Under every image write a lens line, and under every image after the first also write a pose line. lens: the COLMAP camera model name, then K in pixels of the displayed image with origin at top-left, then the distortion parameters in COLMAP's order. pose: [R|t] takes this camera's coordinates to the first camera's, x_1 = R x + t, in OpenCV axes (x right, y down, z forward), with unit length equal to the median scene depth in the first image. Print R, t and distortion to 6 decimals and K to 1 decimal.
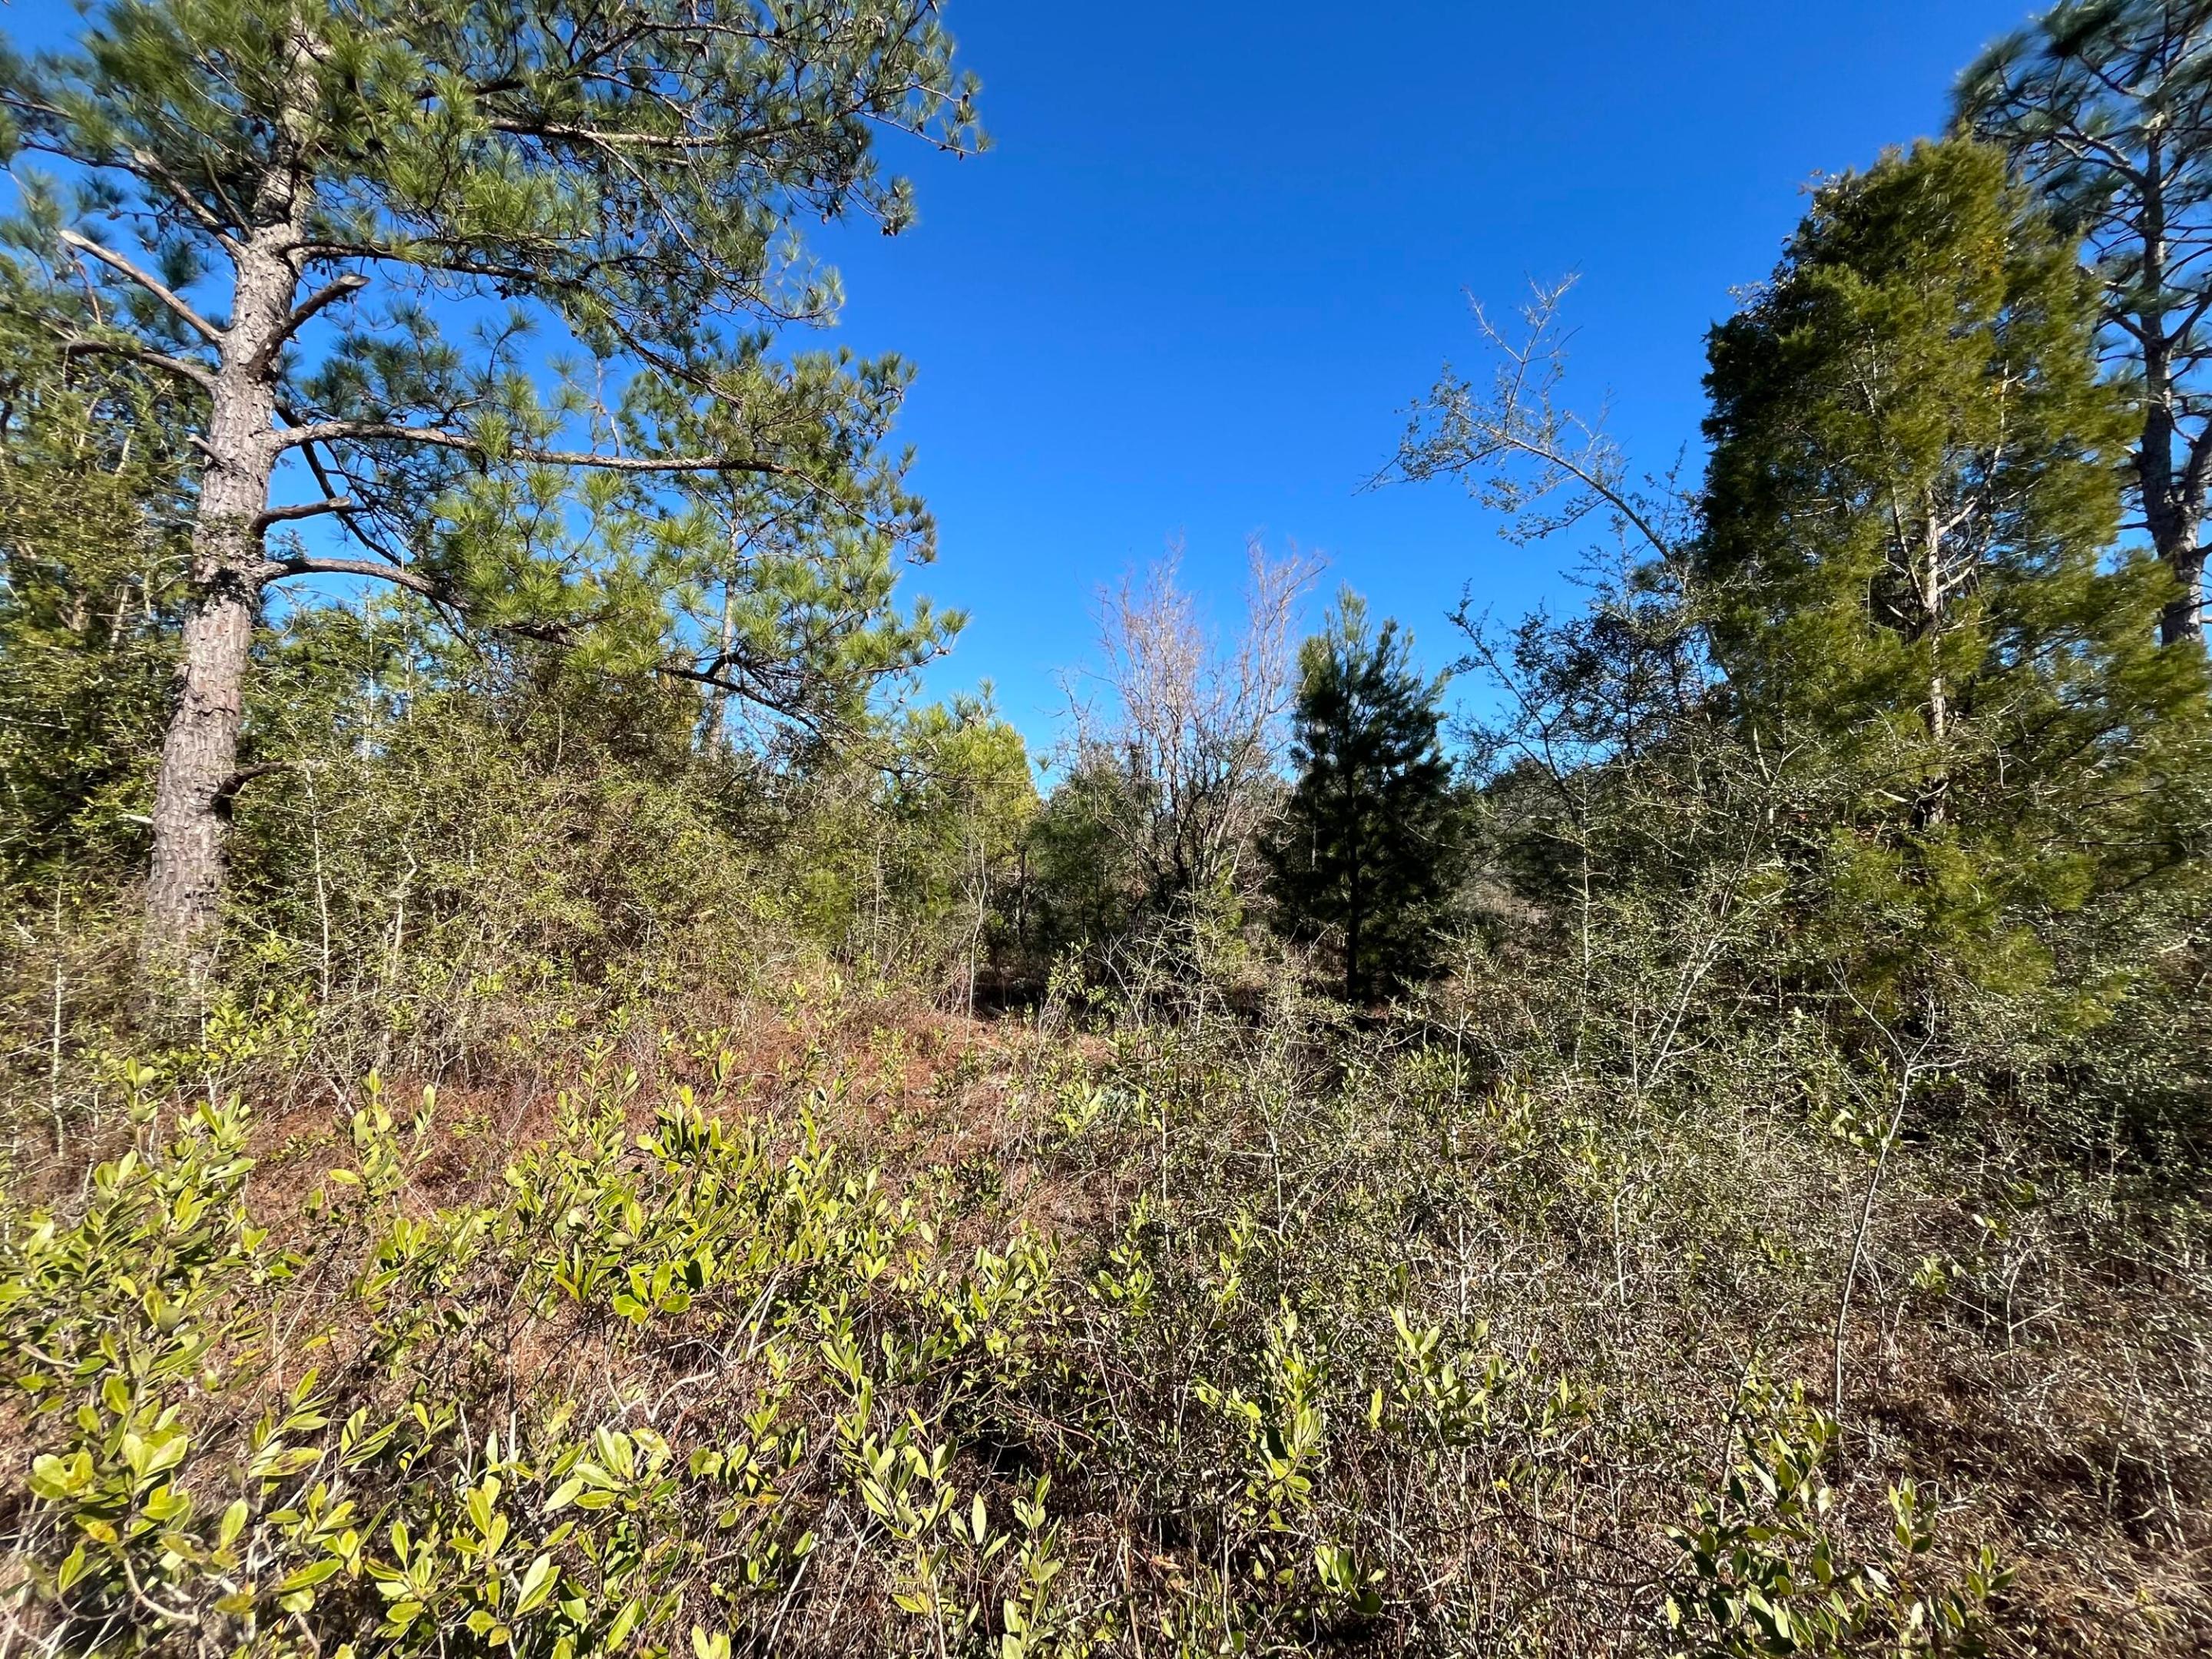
lens RADIAL K [[873.2, 0, 1106.0], [0, 873.2, 829.5], [0, 0, 1]] dist [0.010939, 0.000155]
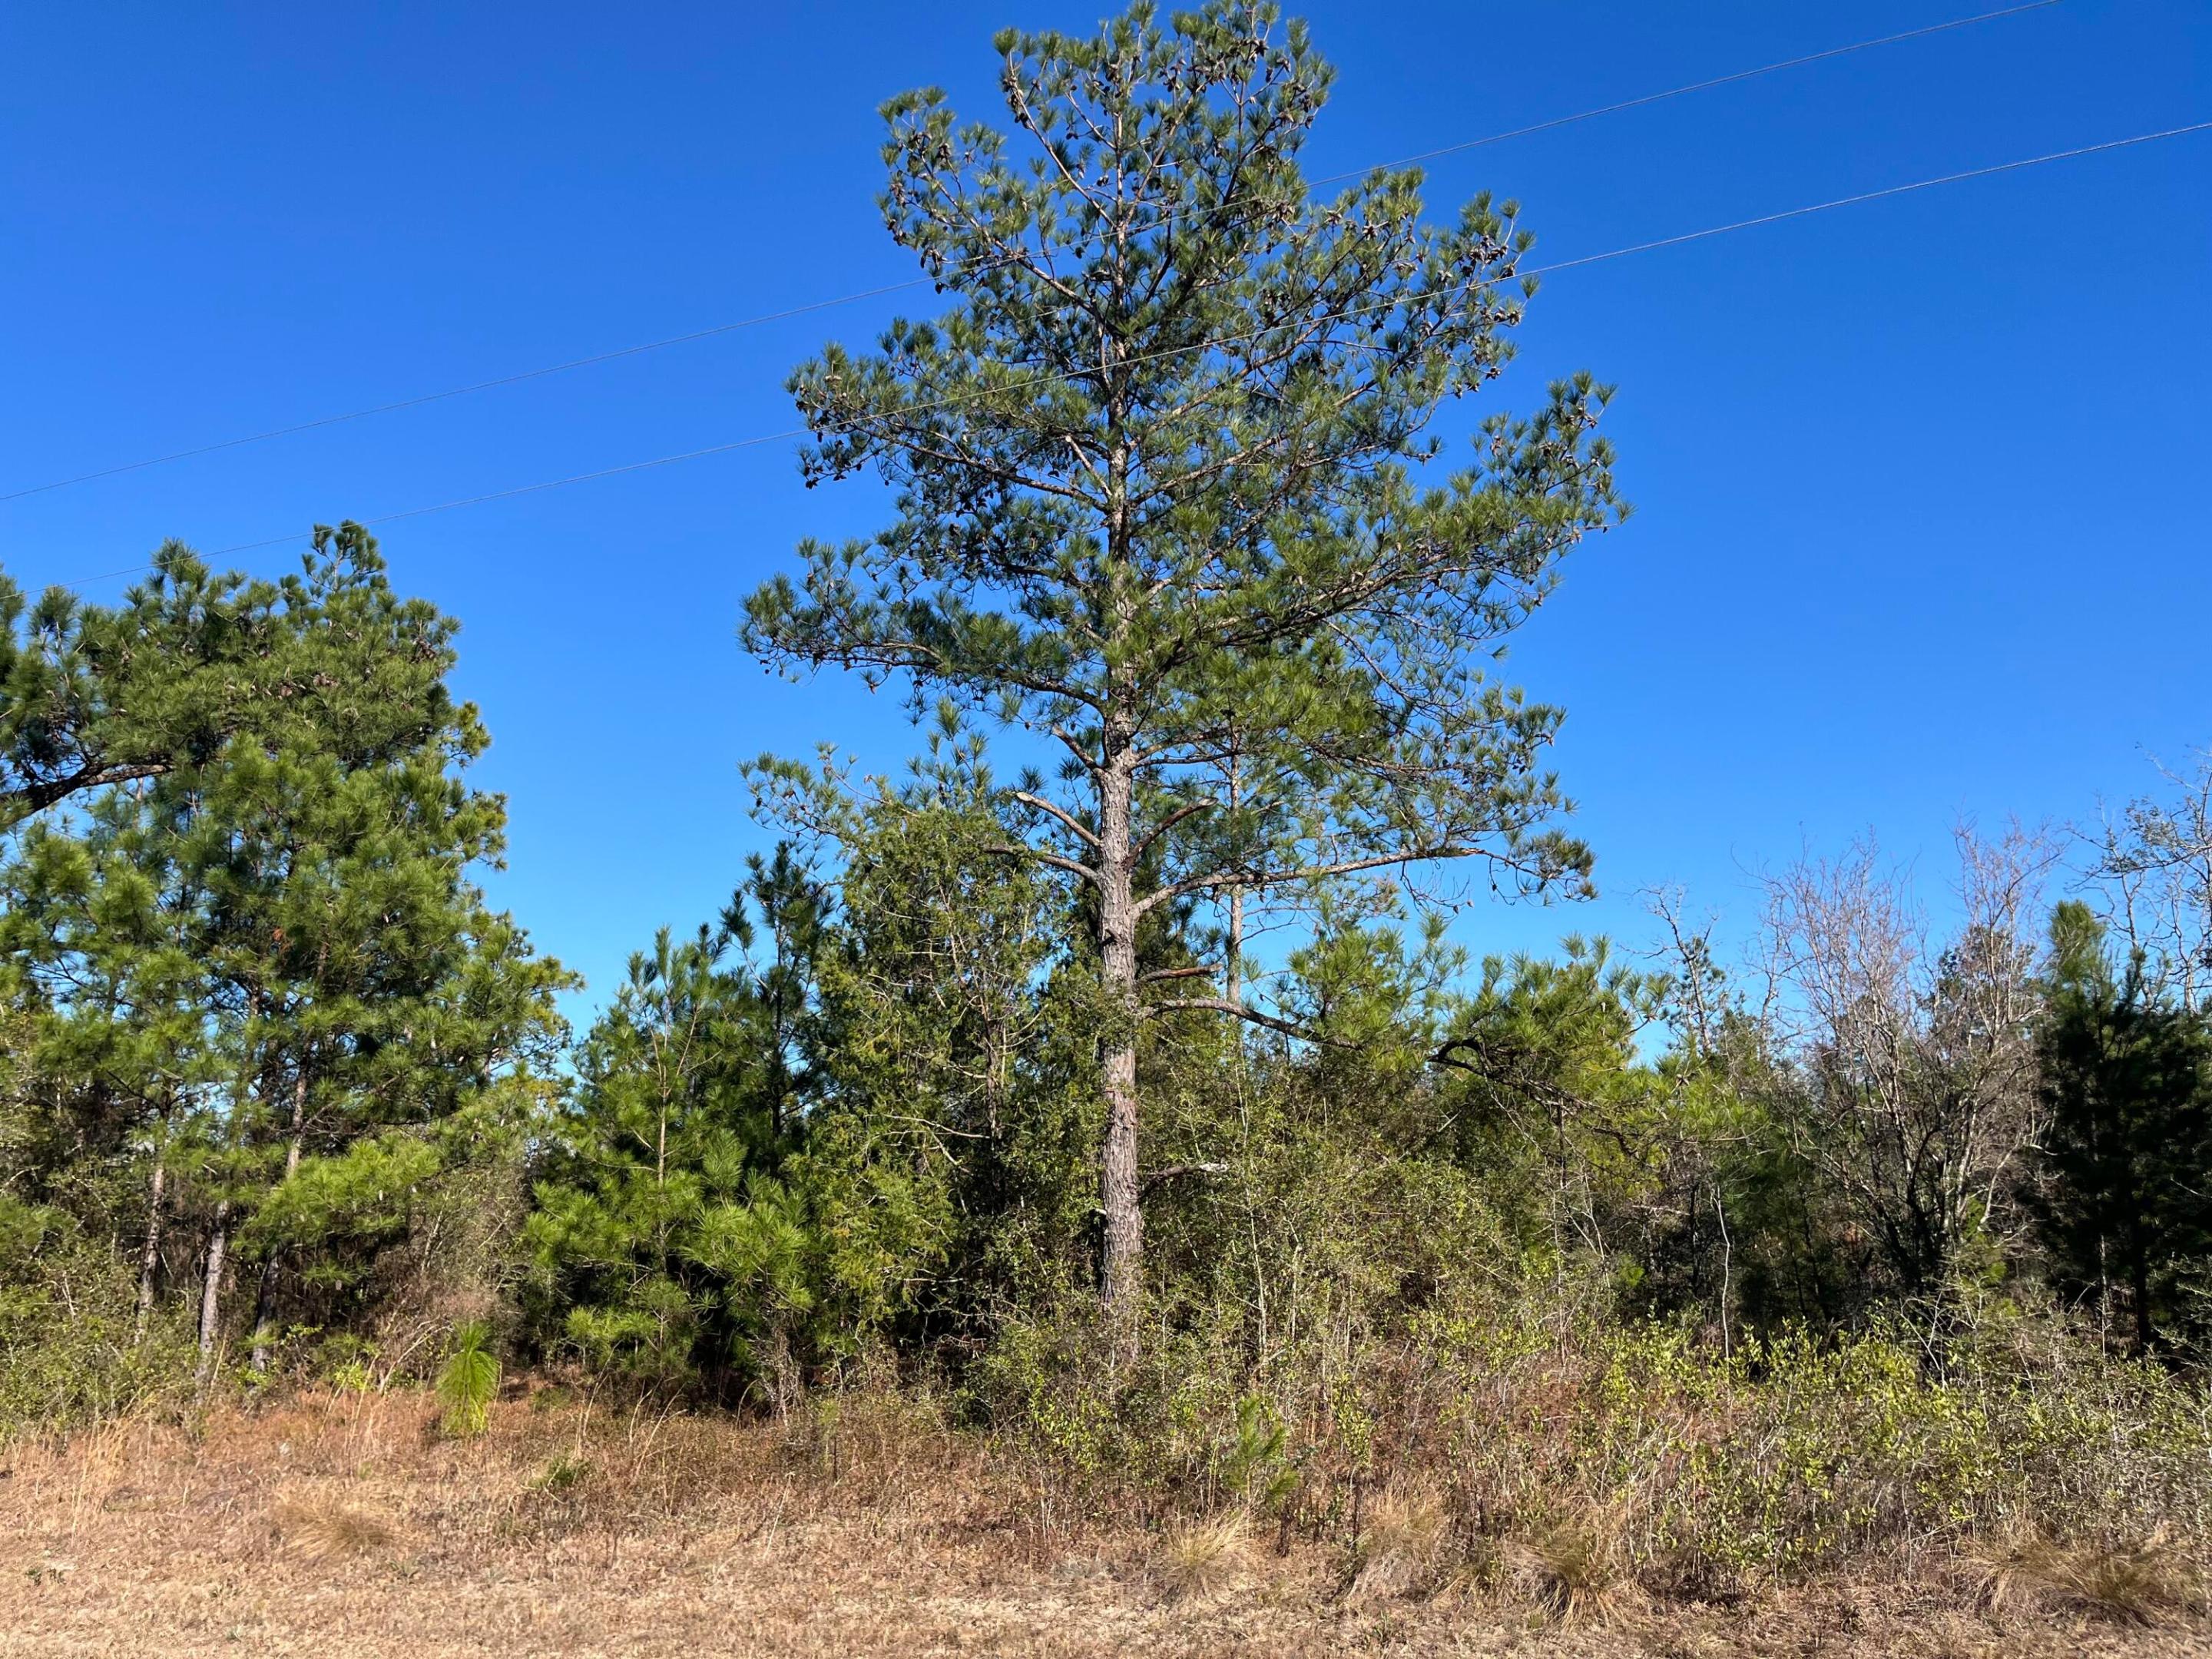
lens RADIAL K [[1686.5, 0, 1106.0], [0, 1686.5, 829.5], [0, 0, 1]] dist [0.095242, -0.115439]
pose [[0.949718, -0.095114, -0.298310, -0.167712], [0.050664, 0.986871, -0.153357, -0.137820], [0.308980, 0.130533, 0.942068, -1.113017]]
